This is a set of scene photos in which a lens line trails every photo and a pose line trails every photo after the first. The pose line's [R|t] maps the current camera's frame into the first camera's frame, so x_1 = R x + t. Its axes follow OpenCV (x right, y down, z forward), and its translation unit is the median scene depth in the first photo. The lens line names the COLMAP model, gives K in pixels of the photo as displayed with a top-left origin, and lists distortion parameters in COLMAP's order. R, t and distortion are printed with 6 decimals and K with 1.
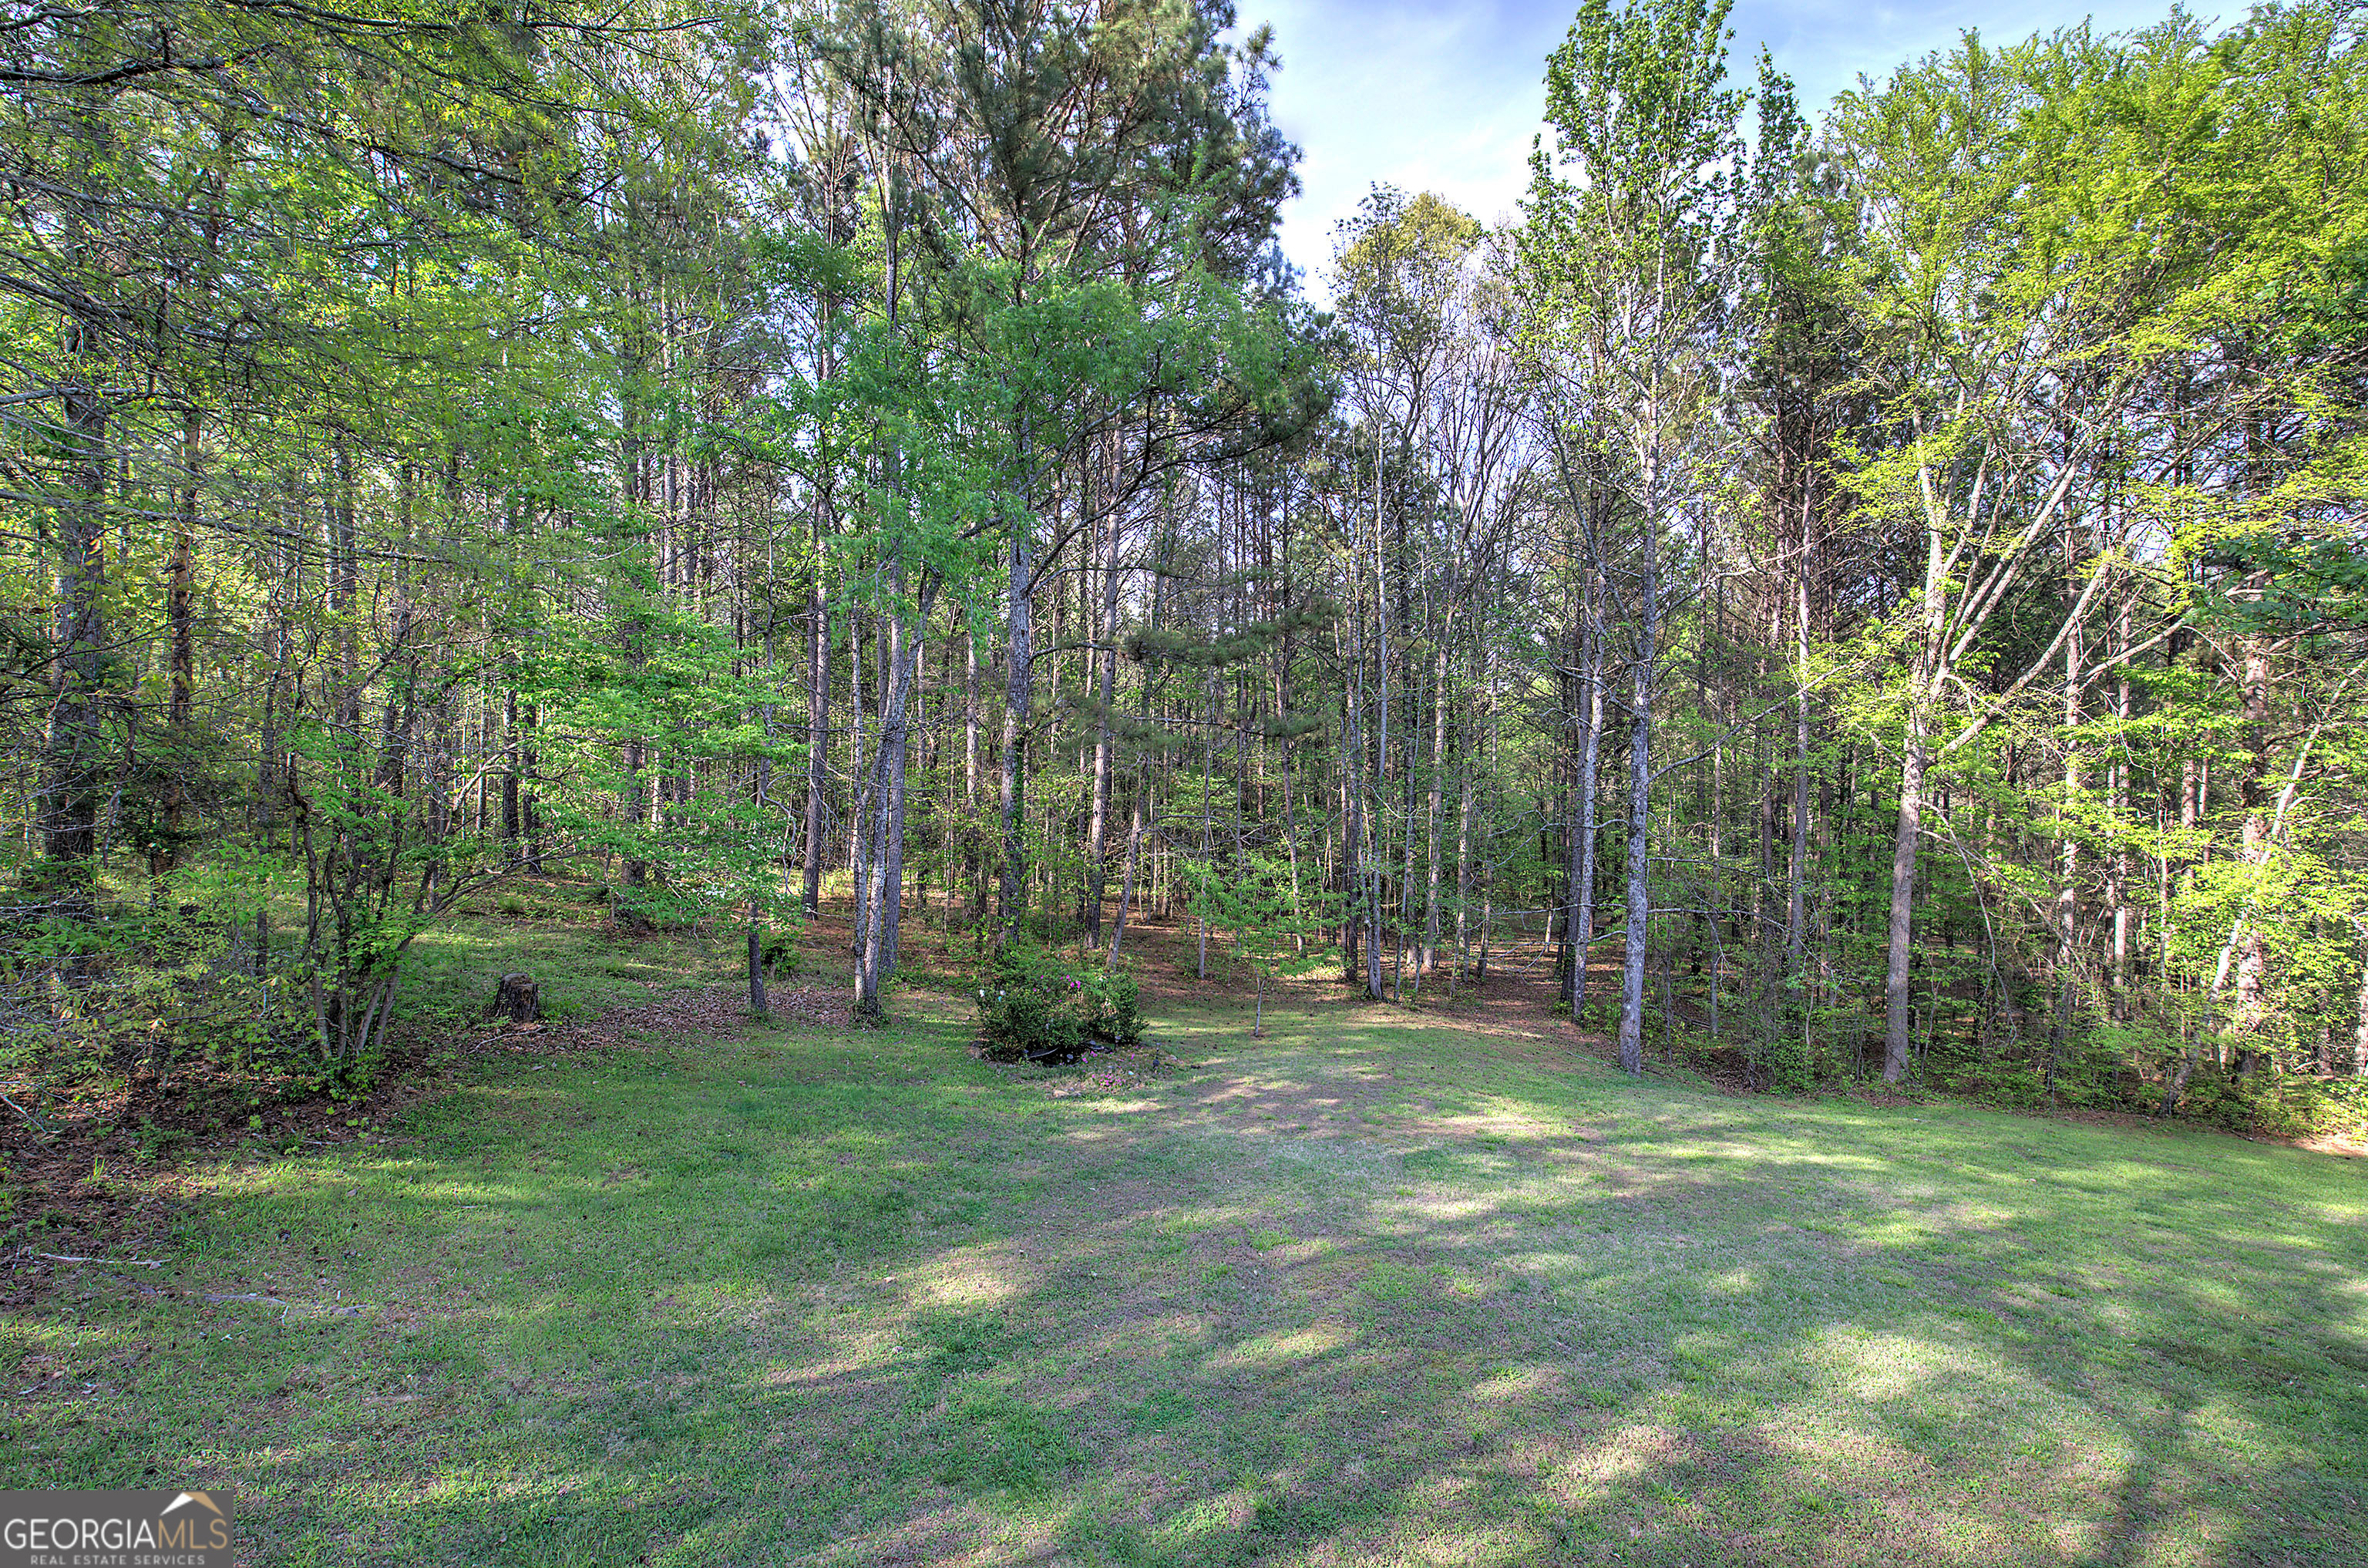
lens RADIAL K [[1001.6, 0, 1182.7], [0, 1001.6, 777.6], [0, 0, 1]] dist [-0.006527, 0.002130]
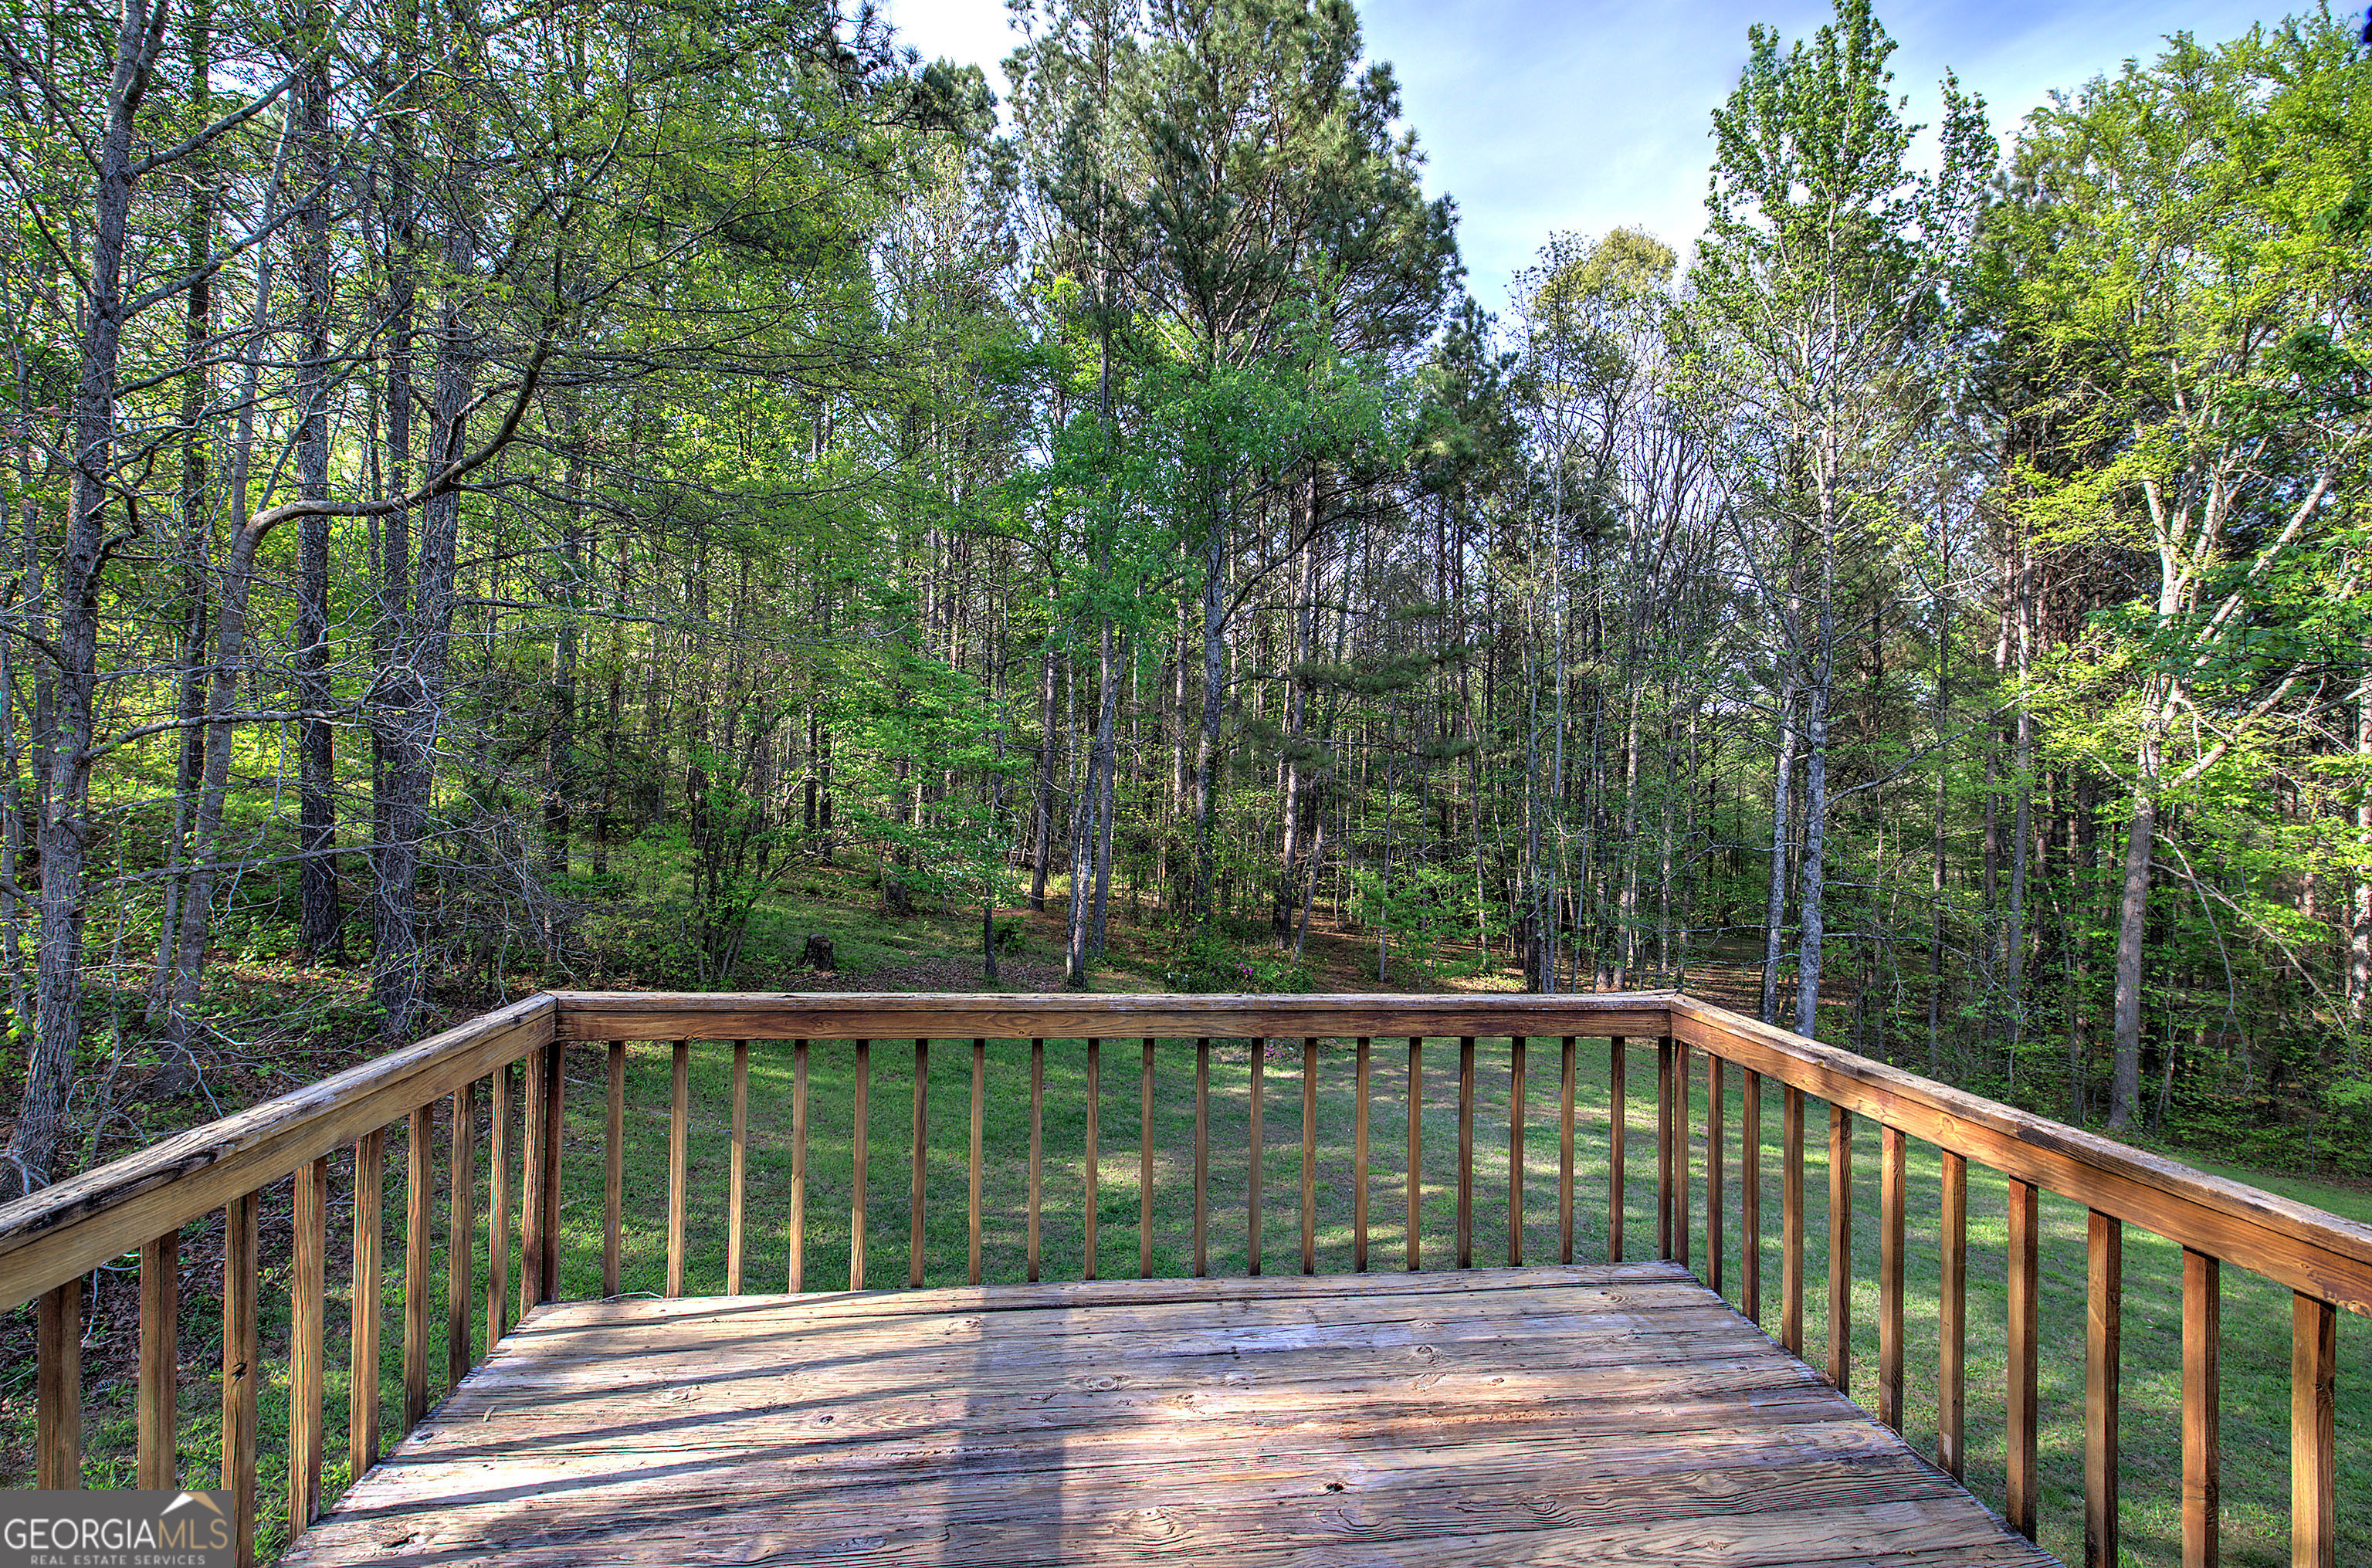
lens RADIAL K [[1003.2, 0, 1196.7], [0, 1003.2, 787.7], [0, 0, 1]] dist [-0.006527, 0.002130]
pose [[0.975969, 0.014481, -0.217430, 0.066174], [-0.016564, 0.999833, -0.007762, 0.003693], [0.217281, 0.011177, 0.976045, -0.113761]]
